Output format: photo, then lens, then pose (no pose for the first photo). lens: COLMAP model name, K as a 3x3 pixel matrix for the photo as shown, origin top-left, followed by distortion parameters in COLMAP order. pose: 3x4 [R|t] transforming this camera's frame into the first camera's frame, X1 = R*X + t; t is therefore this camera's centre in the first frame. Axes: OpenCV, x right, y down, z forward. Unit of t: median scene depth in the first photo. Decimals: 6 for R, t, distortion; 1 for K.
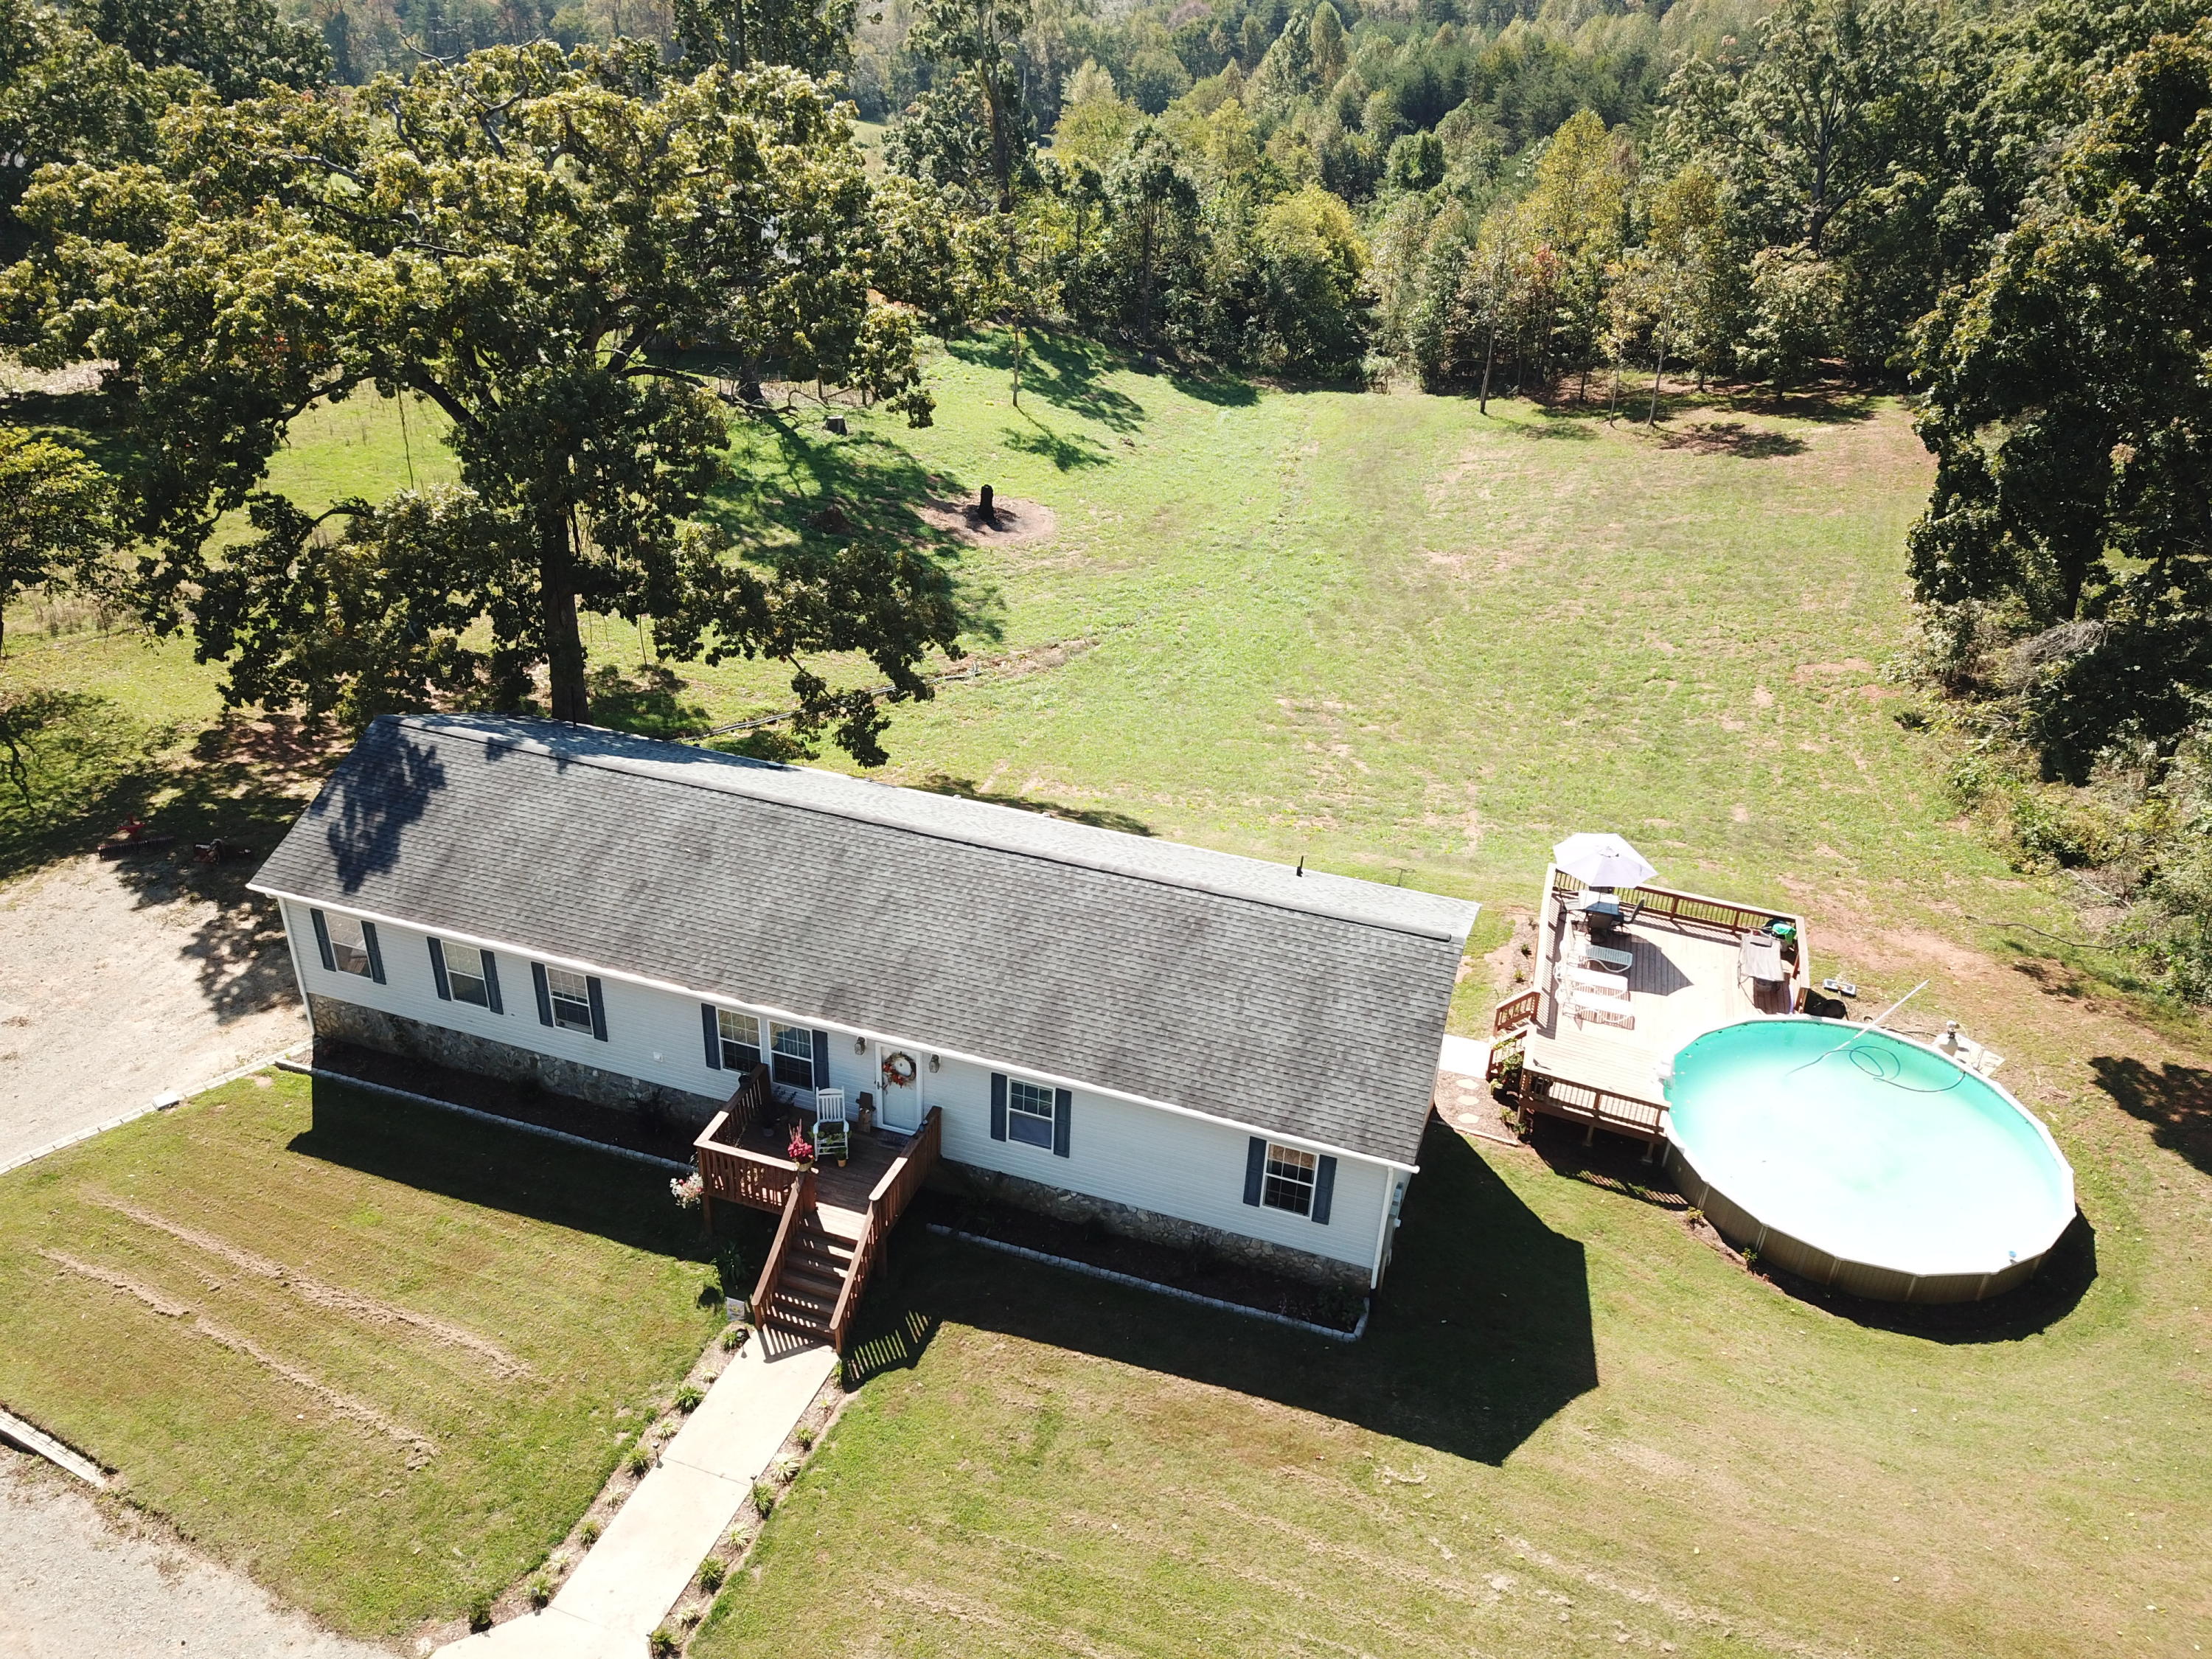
lens RADIAL K [[1692.0, 0, 1103.2], [0, 1692.0, 824.9], [0, 0, 1]] dist [0.010006, -0.007091]
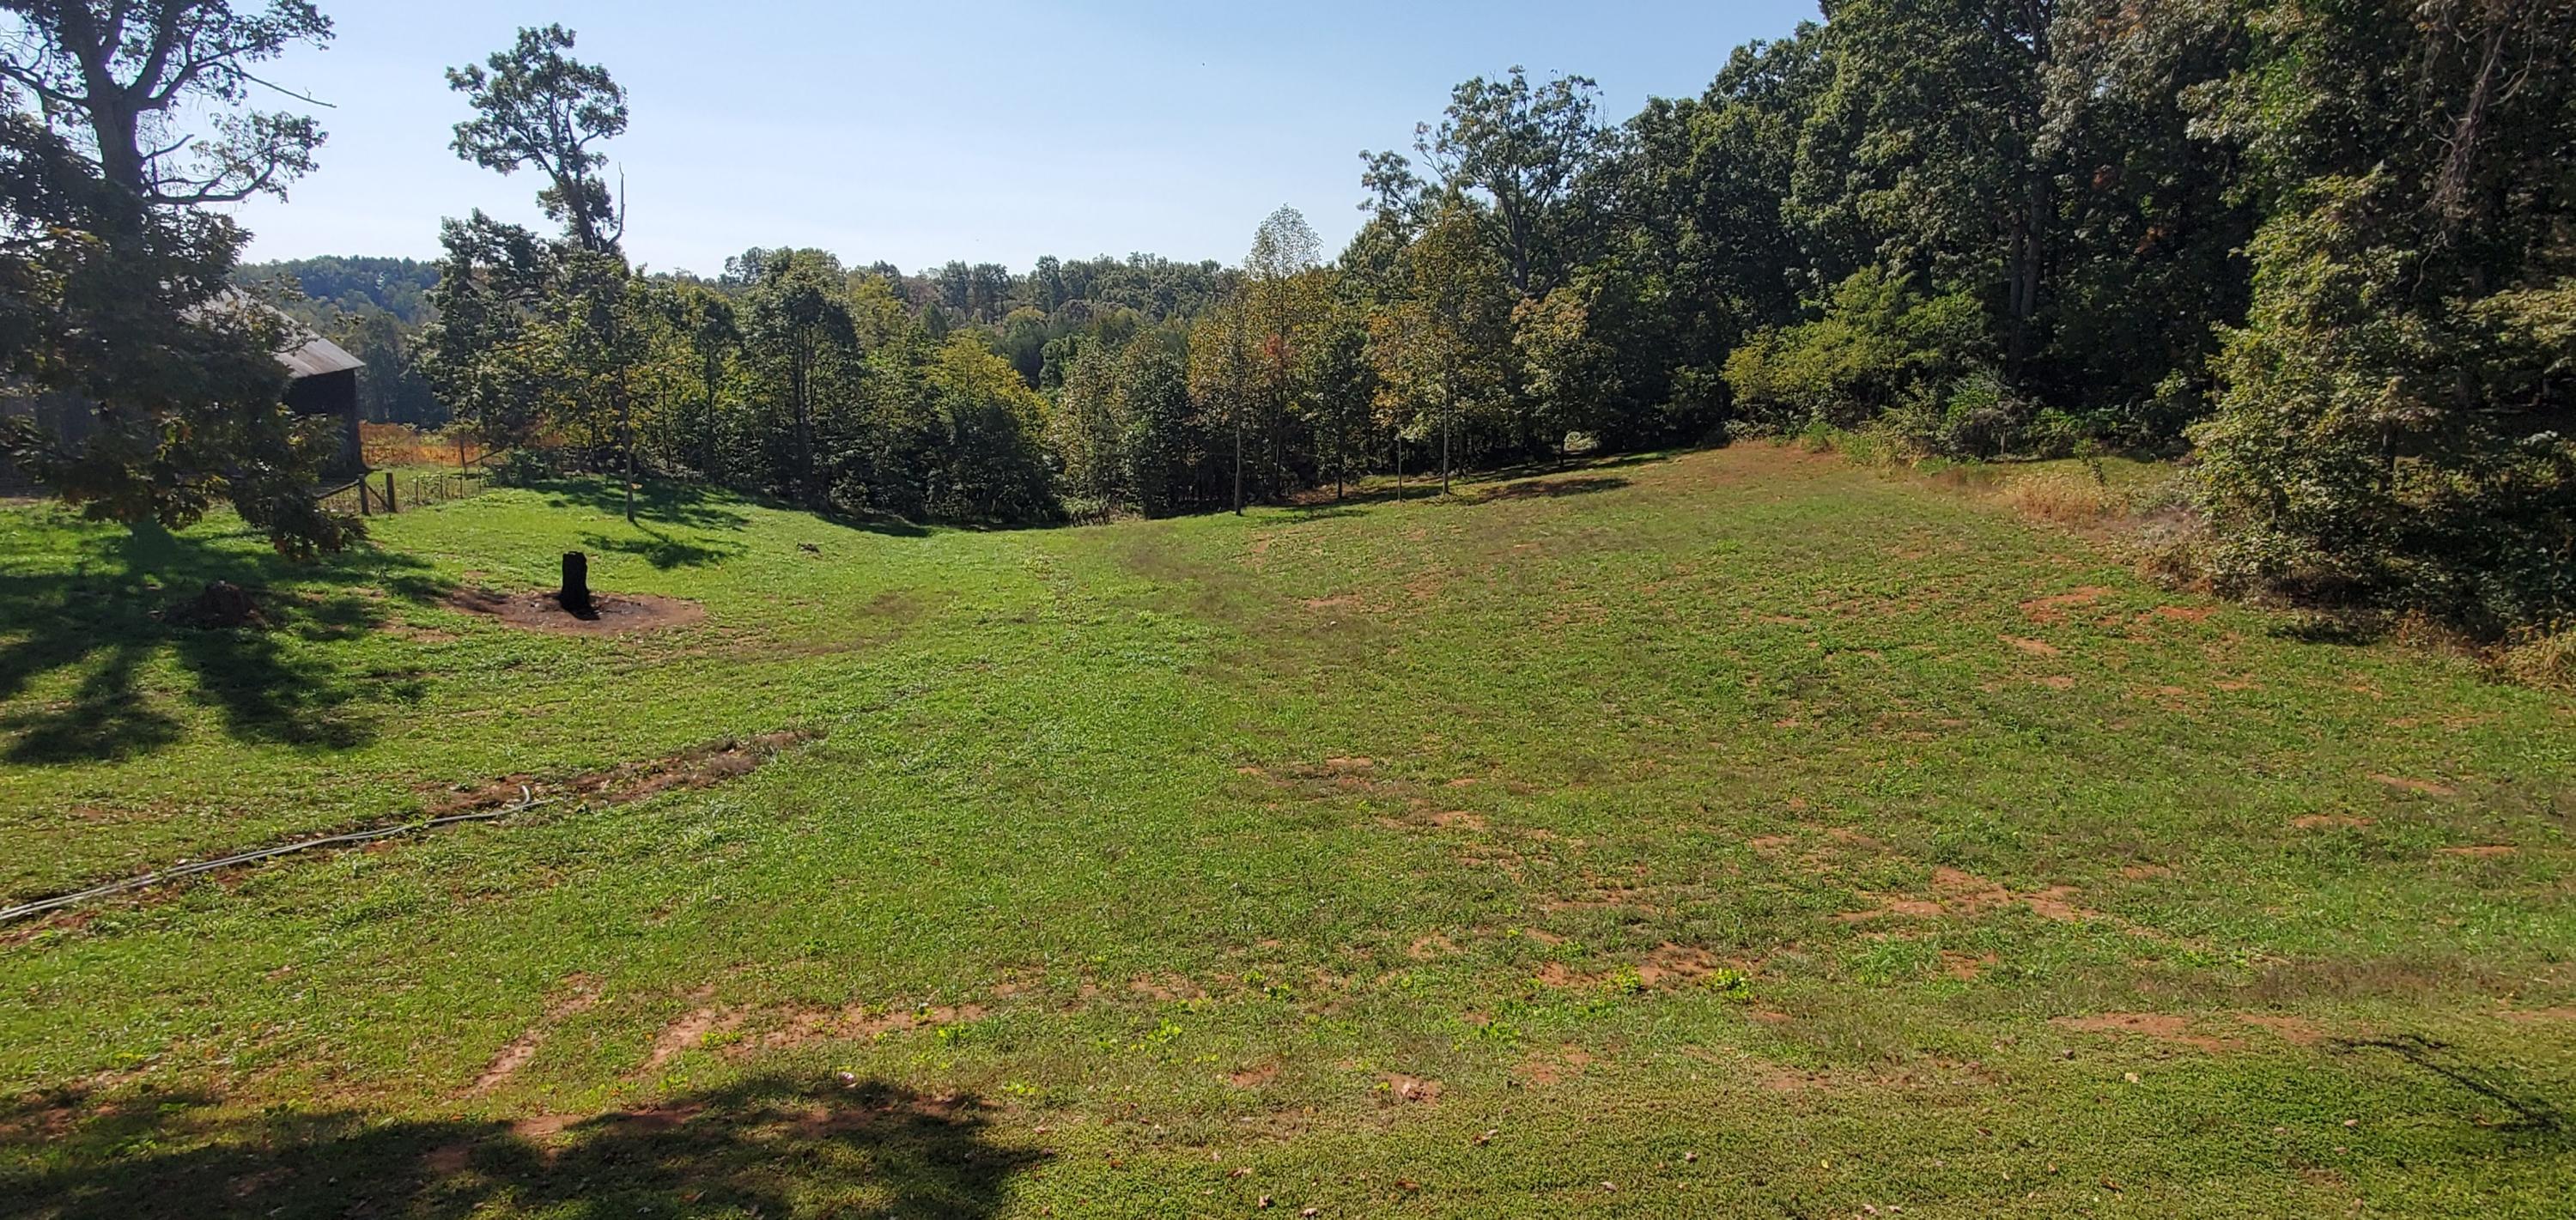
lens RADIAL K [[1420.6, 0, 1303.0], [0, 1420.6, 620.2], [0, 0, 1]] dist [0.006189, 0.000142]
pose [[0.925162, -0.092408, 0.368151, -0.033411], [0.196498, 0.946430, -0.256241, -0.009318], [-0.324751, 0.309406, 0.893759, 0.851427]]
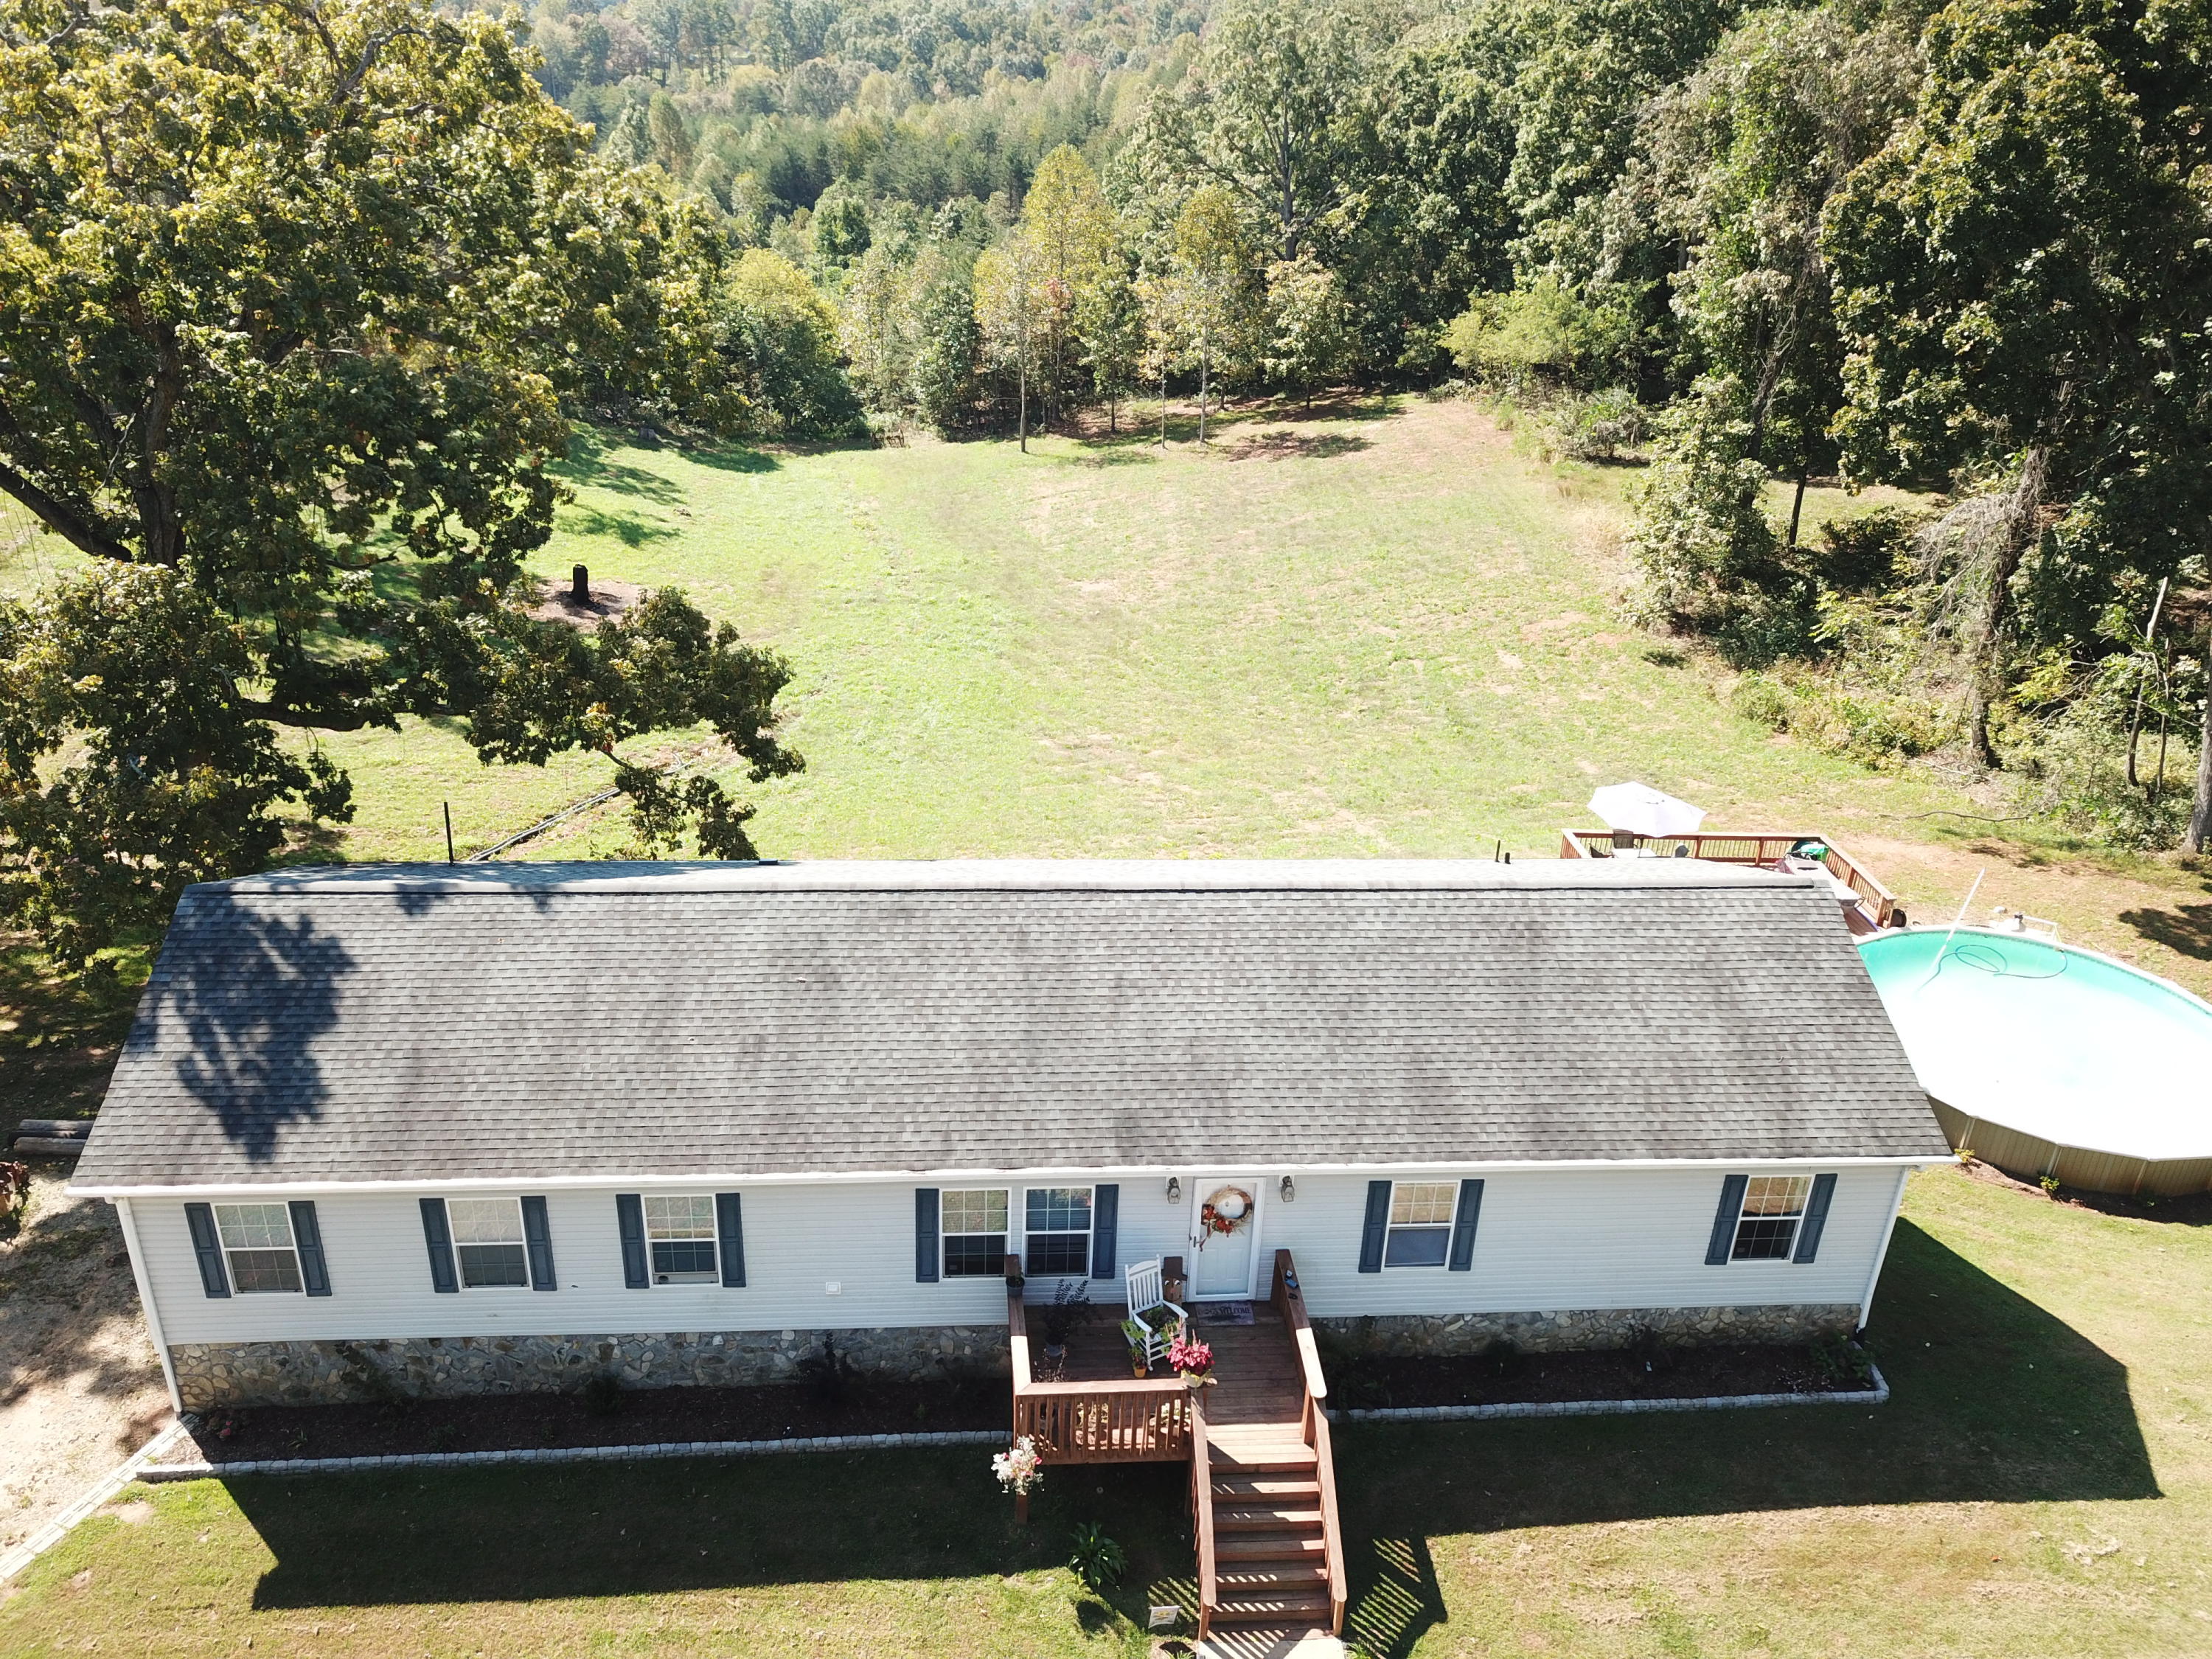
lens RADIAL K [[1692.0, 0, 1106.4], [0, 1692.0, 829.6], [0, 0, 1]] dist [0.010006, -0.007091]
pose [[0.921400, -0.172521, 0.348223, -0.249421], [0.191479, 0.981283, -0.020494, -0.004688], [-0.338169, 0.085560, 0.937188, 0.217923]]
